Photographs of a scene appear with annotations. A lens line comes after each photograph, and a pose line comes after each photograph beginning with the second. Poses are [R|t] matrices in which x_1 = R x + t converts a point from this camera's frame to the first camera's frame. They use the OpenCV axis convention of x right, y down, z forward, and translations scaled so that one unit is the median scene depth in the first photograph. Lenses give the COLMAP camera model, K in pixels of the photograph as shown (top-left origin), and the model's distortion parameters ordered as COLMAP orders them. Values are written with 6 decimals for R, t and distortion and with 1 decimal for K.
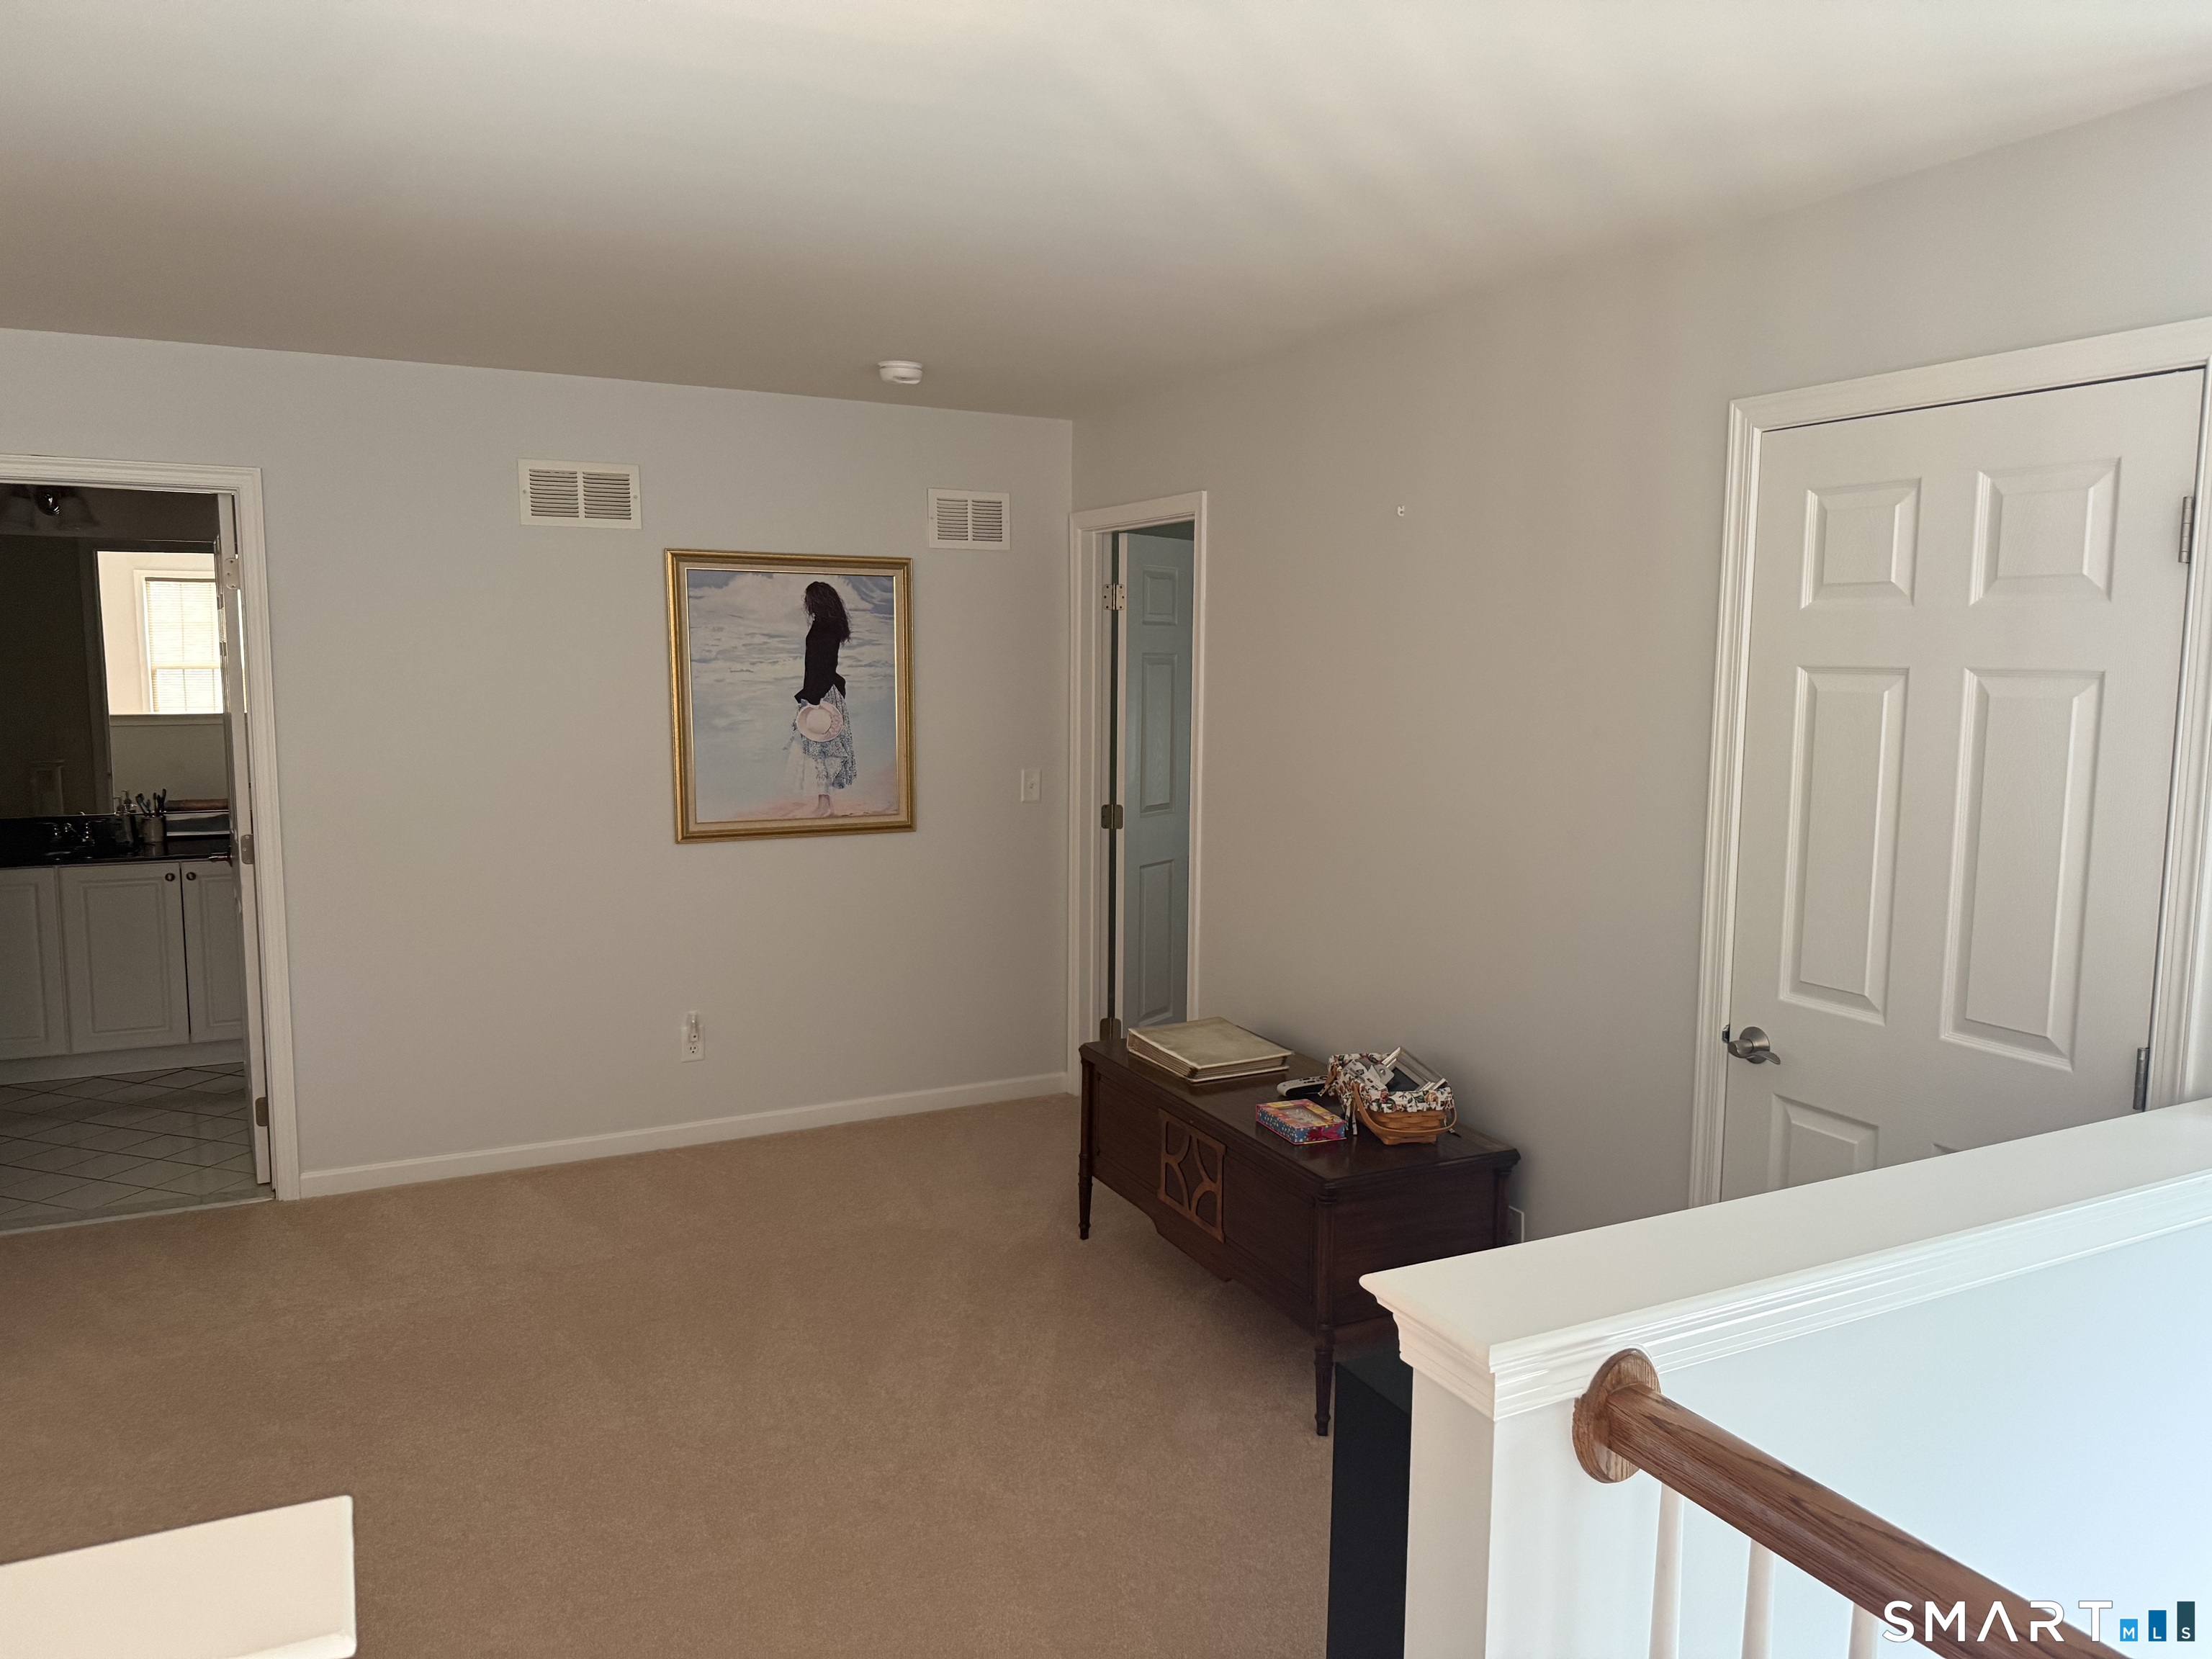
lens RADIAL K [[1548.6, 0, 1062.0], [0, 1548.6, 834.7], [0, 0, 1]] dist [0.066663, -0.071878]
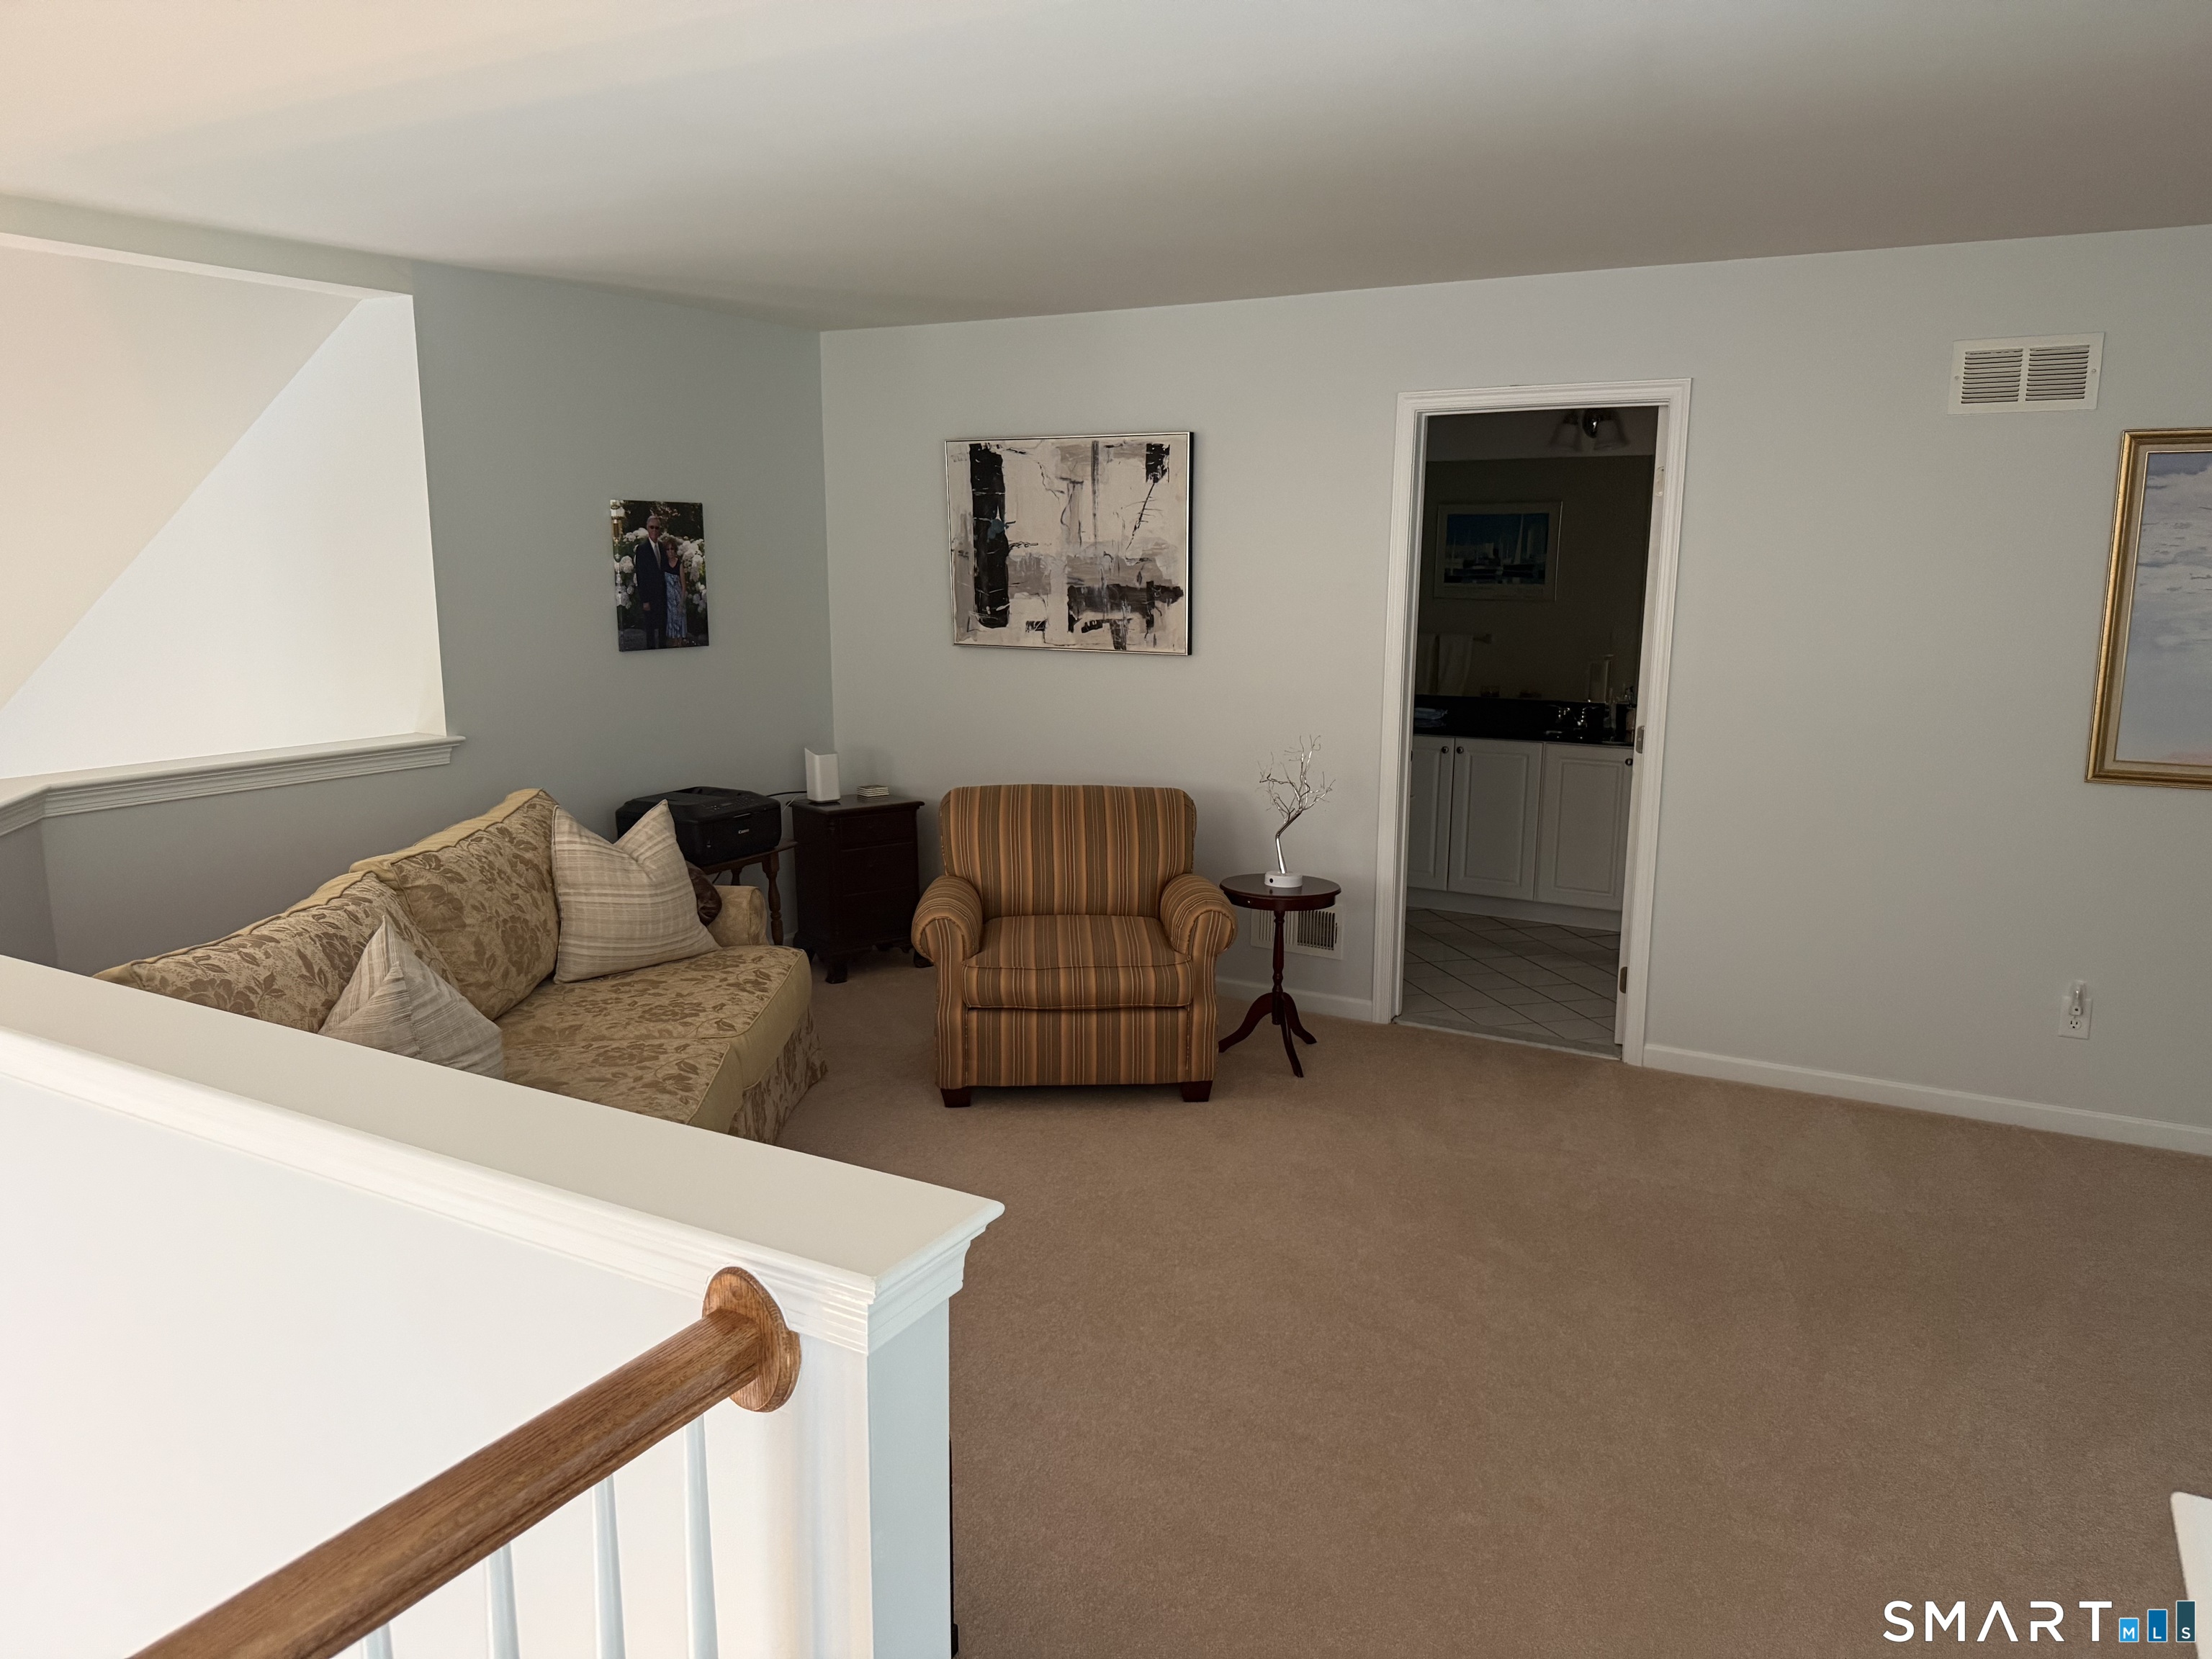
lens RADIAL K [[1548.6, 0, 1127.2], [0, 1548.6, 819.4], [0, 0, 1]] dist [0.066663, -0.071878]
pose [[0.579556, 0.136946, -0.803343, 0.143248], [-0.097778, 0.990343, 0.098284, -0.007148], [0.809045, 0.021588, 0.587350, 0.074734]]
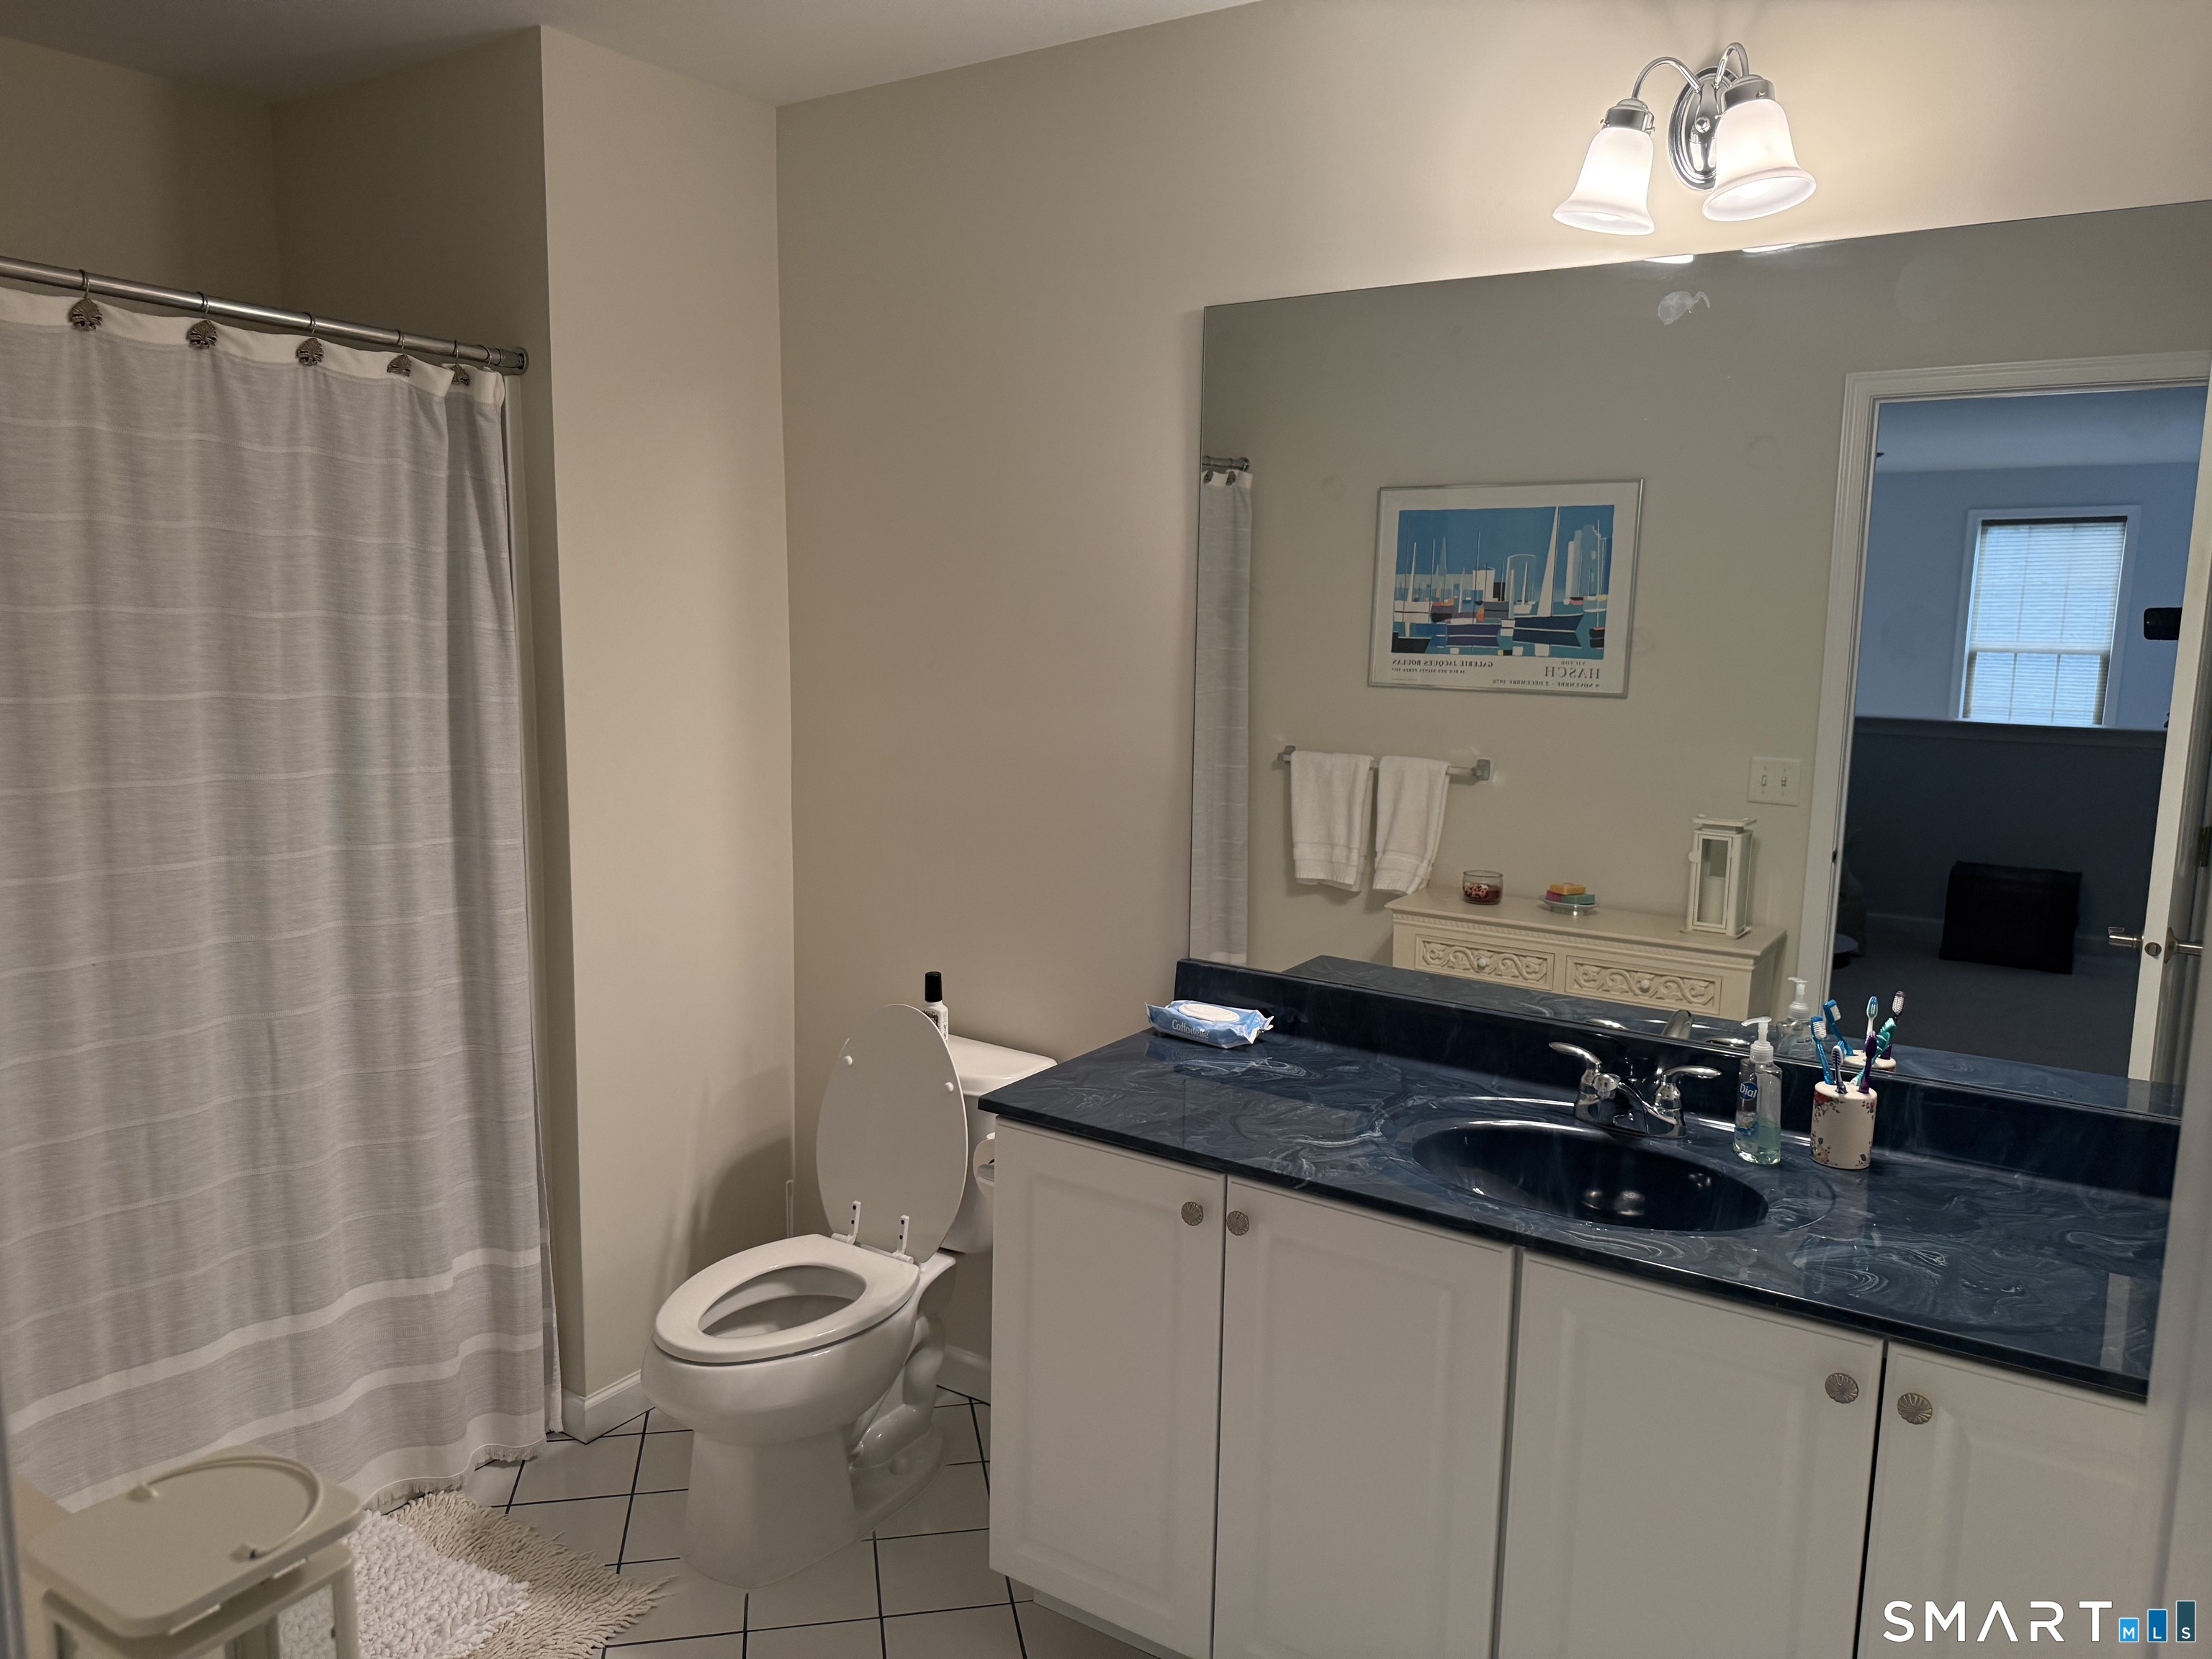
lens RADIAL K [[1548.6, 0, 1111.9], [0, 1548.6, 829.8], [0, 0, 1]] dist [0.066663, -0.071878]
pose [[0.517173, 0.130211, -0.845918, -0.486816], [-0.124672, 0.989279, 0.076057, -0.088600], [0.846752, 0.066128, 0.527862, 0.869669]]
